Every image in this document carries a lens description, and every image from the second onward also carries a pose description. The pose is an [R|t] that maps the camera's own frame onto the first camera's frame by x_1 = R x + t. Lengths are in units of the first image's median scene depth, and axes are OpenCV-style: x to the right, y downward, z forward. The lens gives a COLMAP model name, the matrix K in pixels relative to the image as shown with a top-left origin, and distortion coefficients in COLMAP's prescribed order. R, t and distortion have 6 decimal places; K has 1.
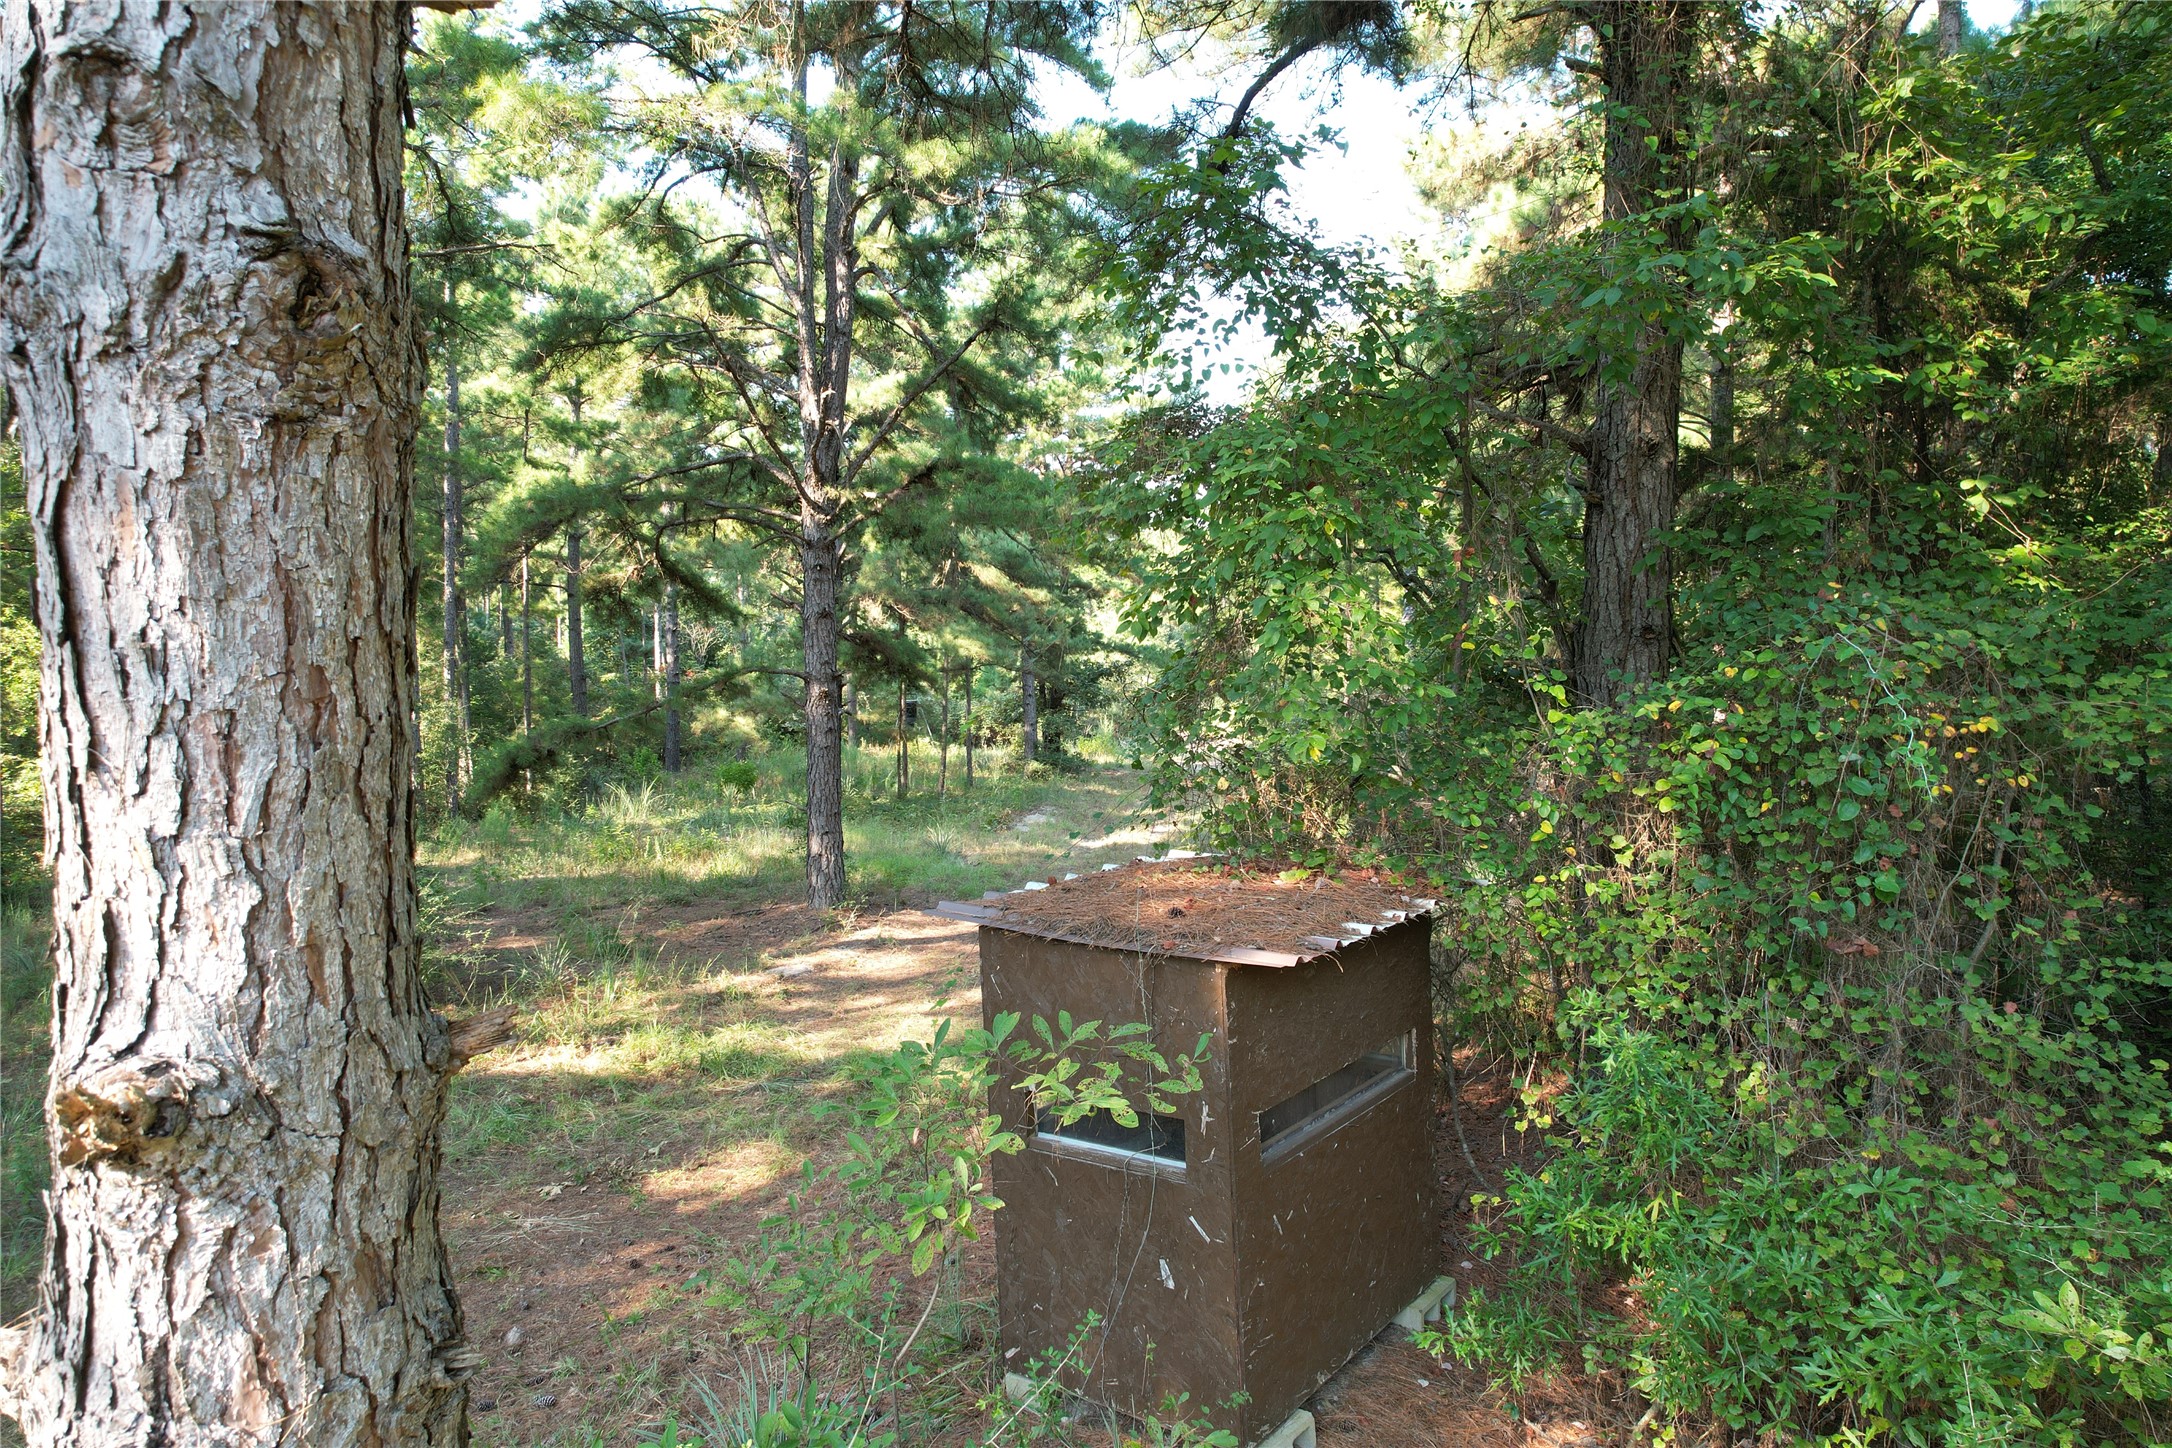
lens RADIAL K [[1410.3, 0, 1085.0], [0, 1410.3, 734.4], [0, 0, 1]] dist [-0.056714, 0.047538]
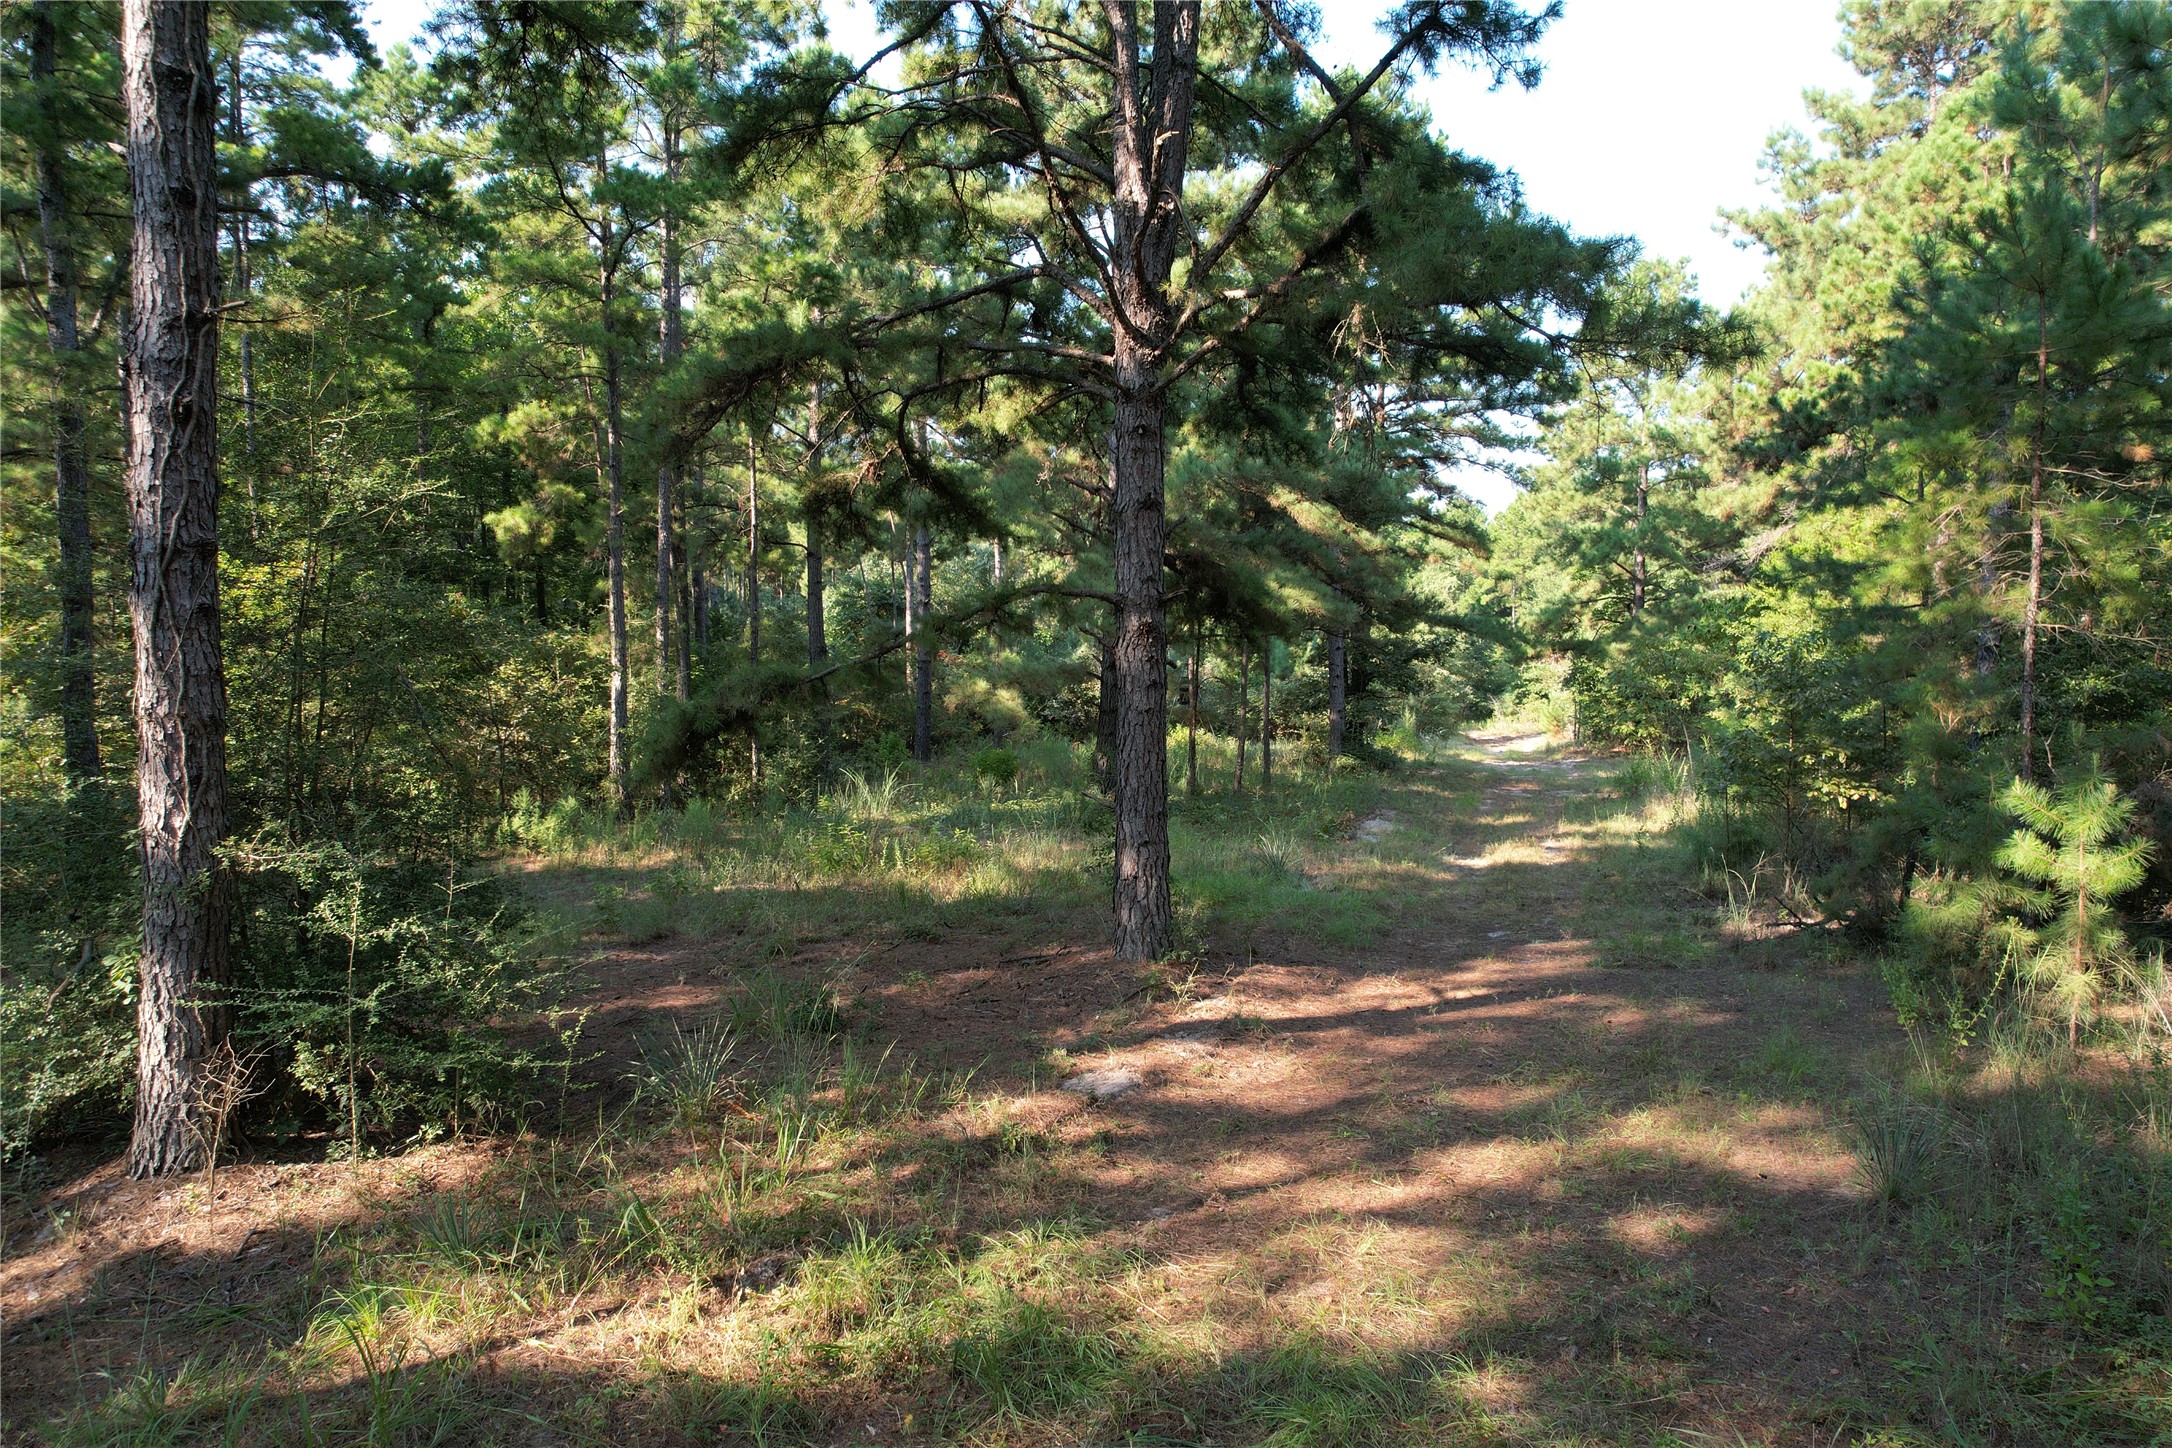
lens RADIAL K [[1410.3, 0, 1084.4], [0, 1410.3, 721.8], [0, 0, 1]] dist [-0.056714, 0.047538]
pose [[0.984940, 0.012824, -0.172420, -0.088394], [-0.014498, 0.999859, -0.008450, 0.017404], [0.172287, 0.010822, 0.984987, 0.314039]]
